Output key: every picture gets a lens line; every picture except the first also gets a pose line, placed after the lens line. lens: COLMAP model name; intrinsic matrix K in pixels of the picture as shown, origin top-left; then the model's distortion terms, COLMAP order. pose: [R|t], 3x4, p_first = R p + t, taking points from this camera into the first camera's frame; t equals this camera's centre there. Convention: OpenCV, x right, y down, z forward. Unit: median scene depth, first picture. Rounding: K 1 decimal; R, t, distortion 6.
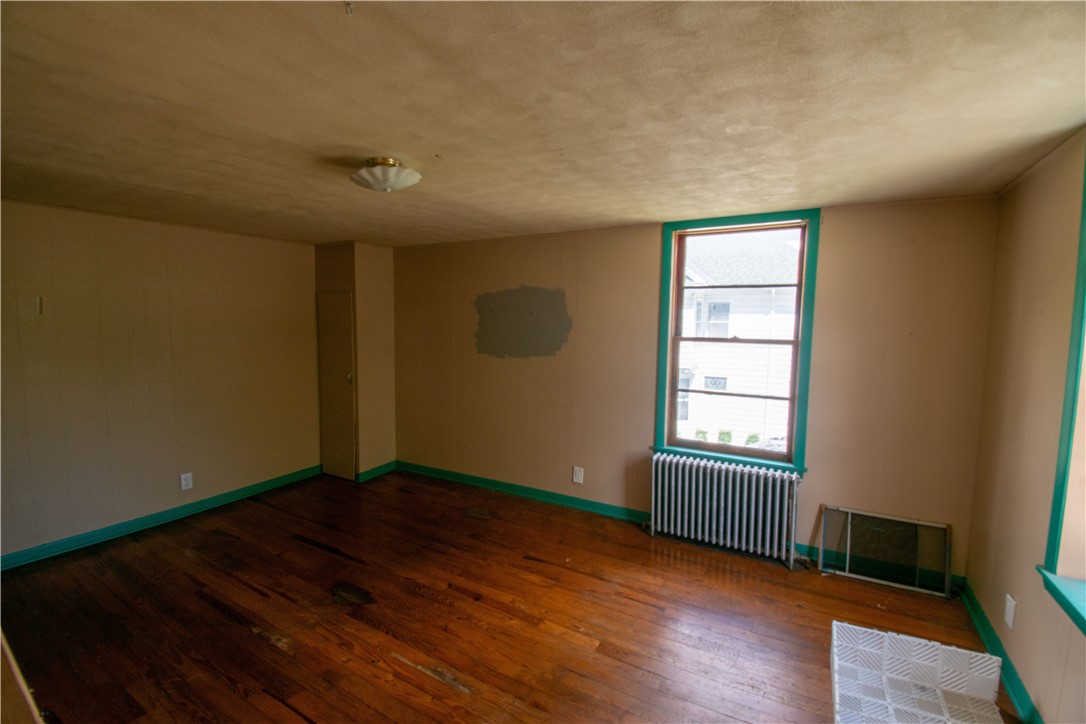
lens RADIAL K [[486.4, 0, 536.5], [0, 486.4, 360.9], [0, 0, 1]] dist [0.021450, -0.027238]
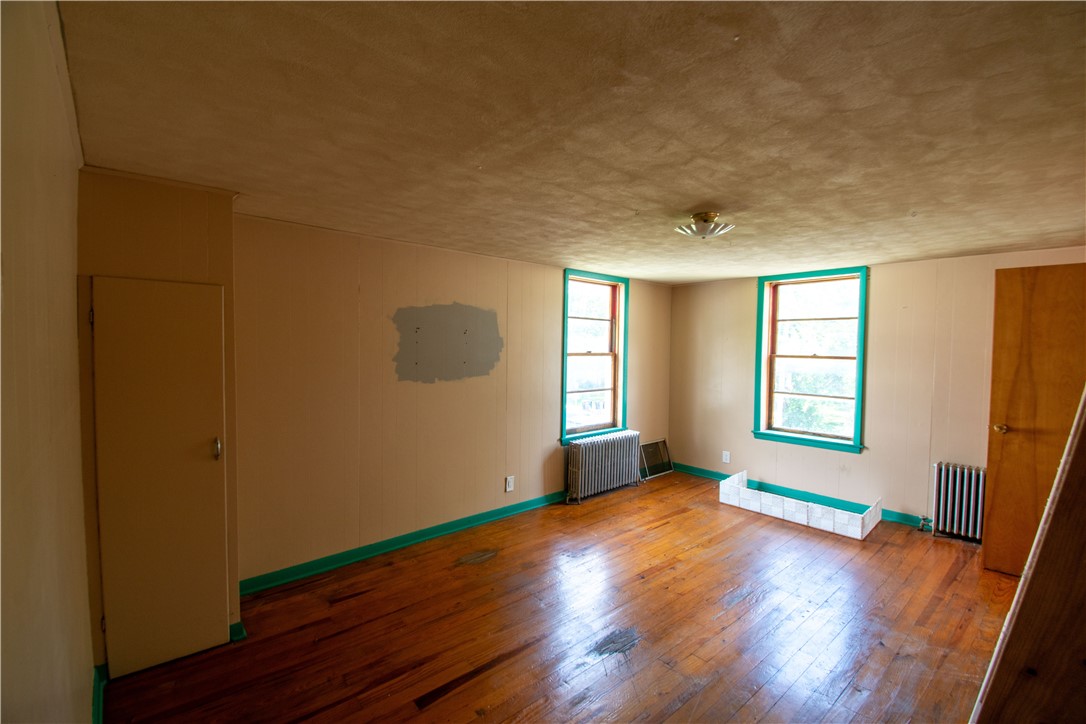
lens RADIAL K [[486.4, 0, 536.5], [0, 486.4, 360.9], [0, 0, 1]] dist [0.021450, -0.027238]
pose [[0.293567, -0.047713, 0.954747, -0.904752], [0.058979, 0.997755, 0.031727, -0.066294], [-0.954117, 0.046996, 0.295722, 0.604669]]
